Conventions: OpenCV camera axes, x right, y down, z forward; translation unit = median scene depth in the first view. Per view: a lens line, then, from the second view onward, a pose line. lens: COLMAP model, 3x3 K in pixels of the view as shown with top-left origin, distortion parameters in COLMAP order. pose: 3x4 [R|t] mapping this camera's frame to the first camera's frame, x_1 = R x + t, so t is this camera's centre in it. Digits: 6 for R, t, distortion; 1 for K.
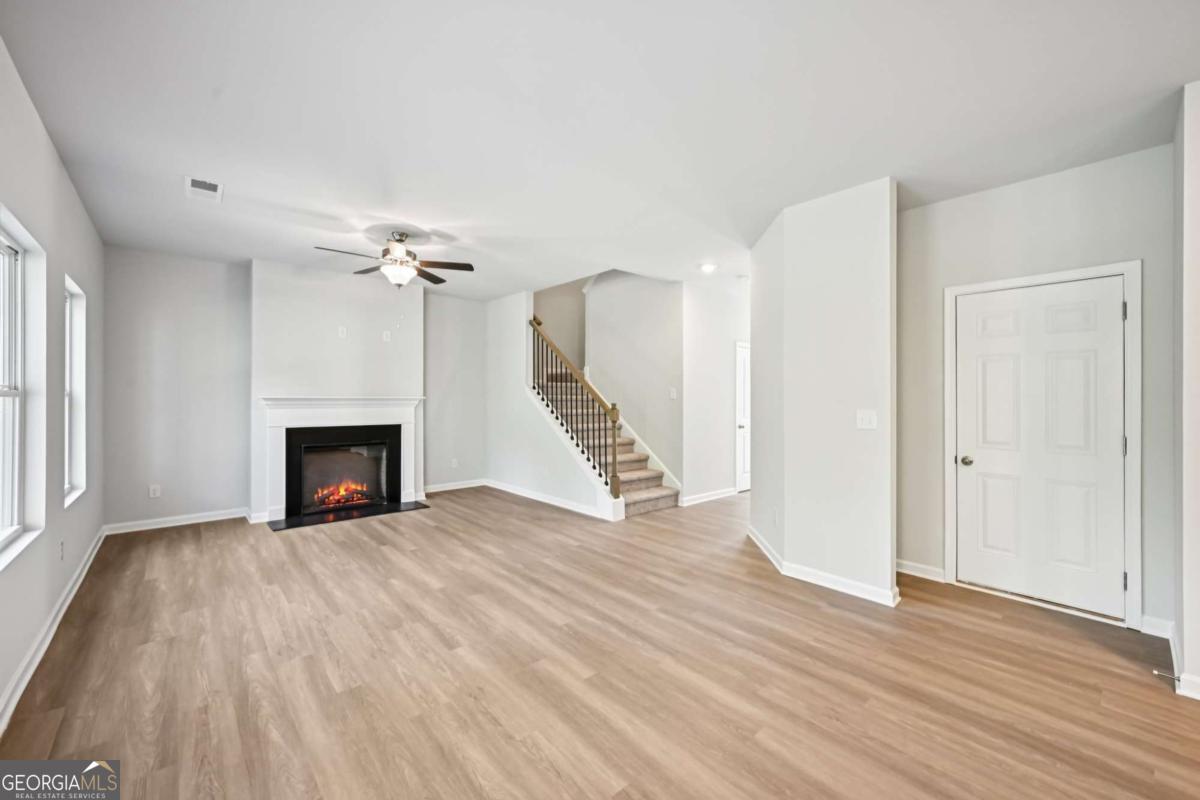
lens RADIAL K [[471.4, 0, 606.8], [0, 471.4, 395.9], [0, 0, 1]] dist [-0.000997, -0.000513]
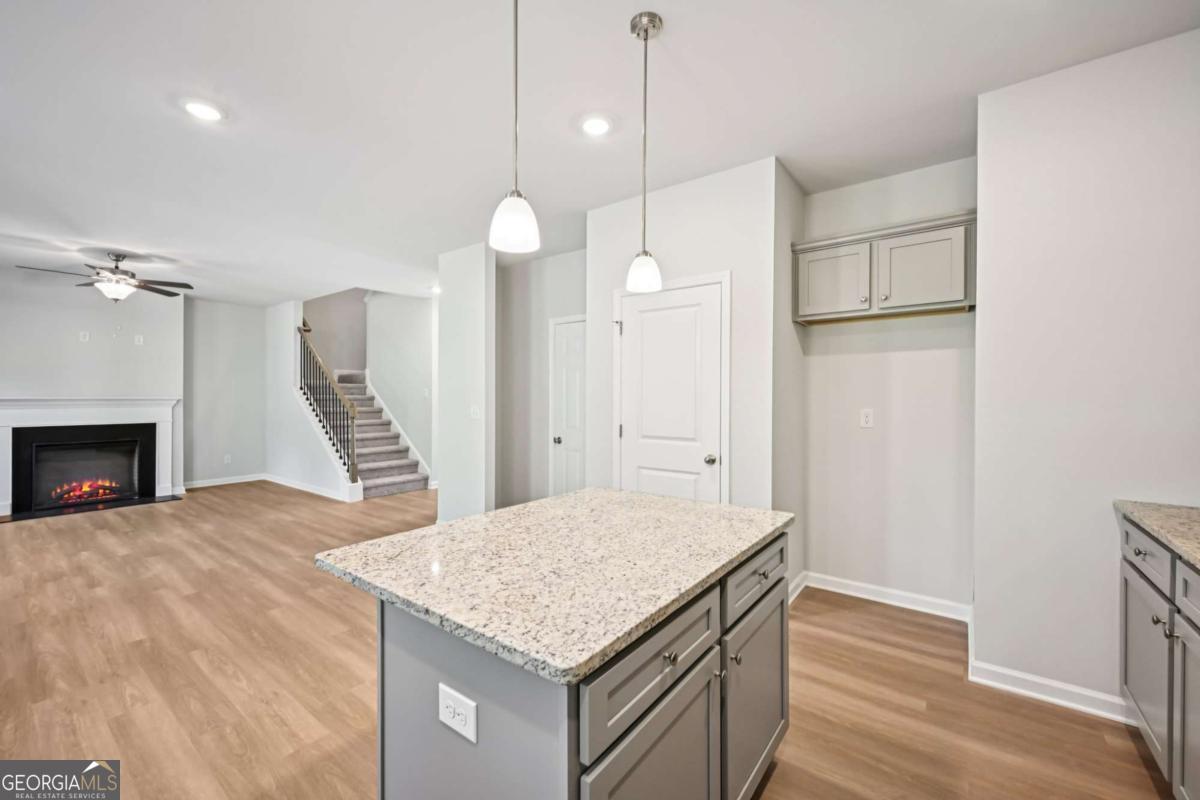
lens RADIAL K [[471.4, 0, 595.6], [0, 471.4, 396.7], [0, 0, 1]] dist [-0.000997, -0.000513]
pose [[0.981235, -0.005217, 0.192746, 0.465407], [0.003864, 0.999965, 0.007392, -0.005885], [-0.192778, -0.006509, 0.981221, -0.330495]]
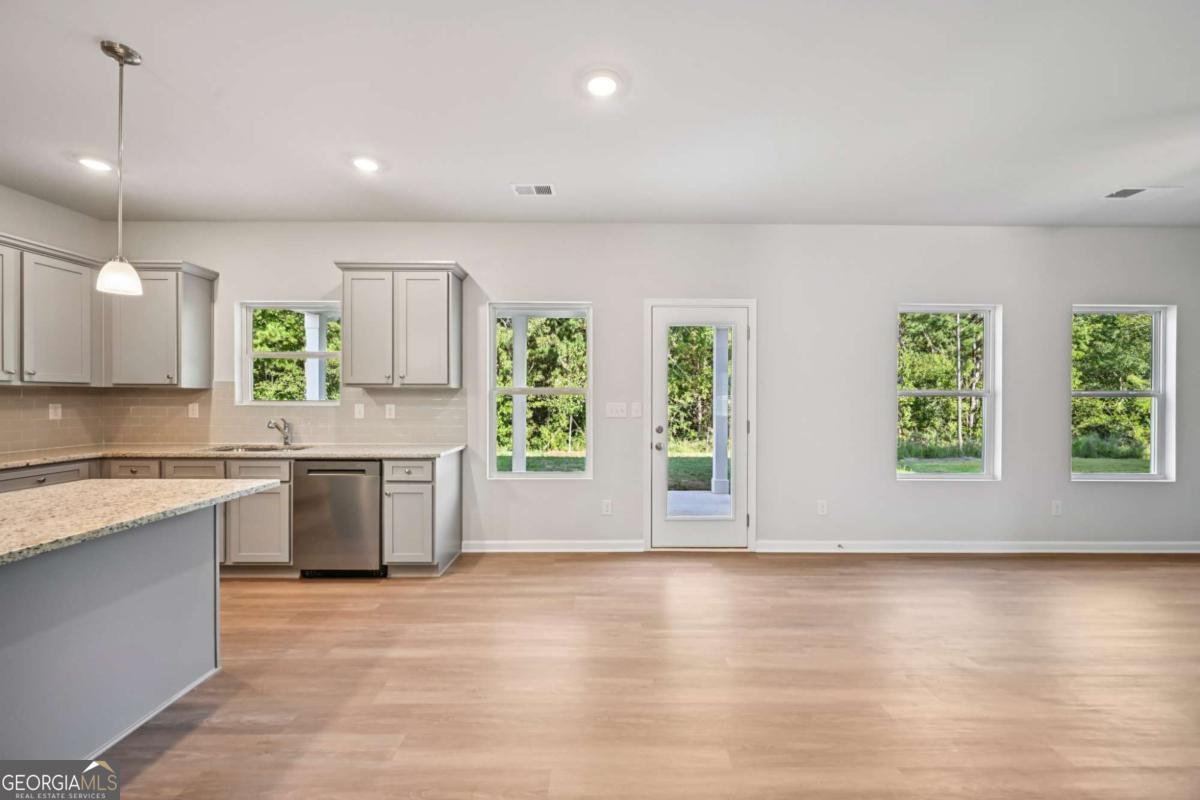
lens RADIAL K [[471.4, 0, 603.0], [0, 471.4, 397.8], [0, 0, 1]] dist [-0.000997, -0.000513]
pose [[-0.668628, -0.002596, -0.743592, 0.499850], [0.000270, 0.999993, -0.003734, 0.006412], [0.743597, -0.002698, -0.668623, 0.614946]]
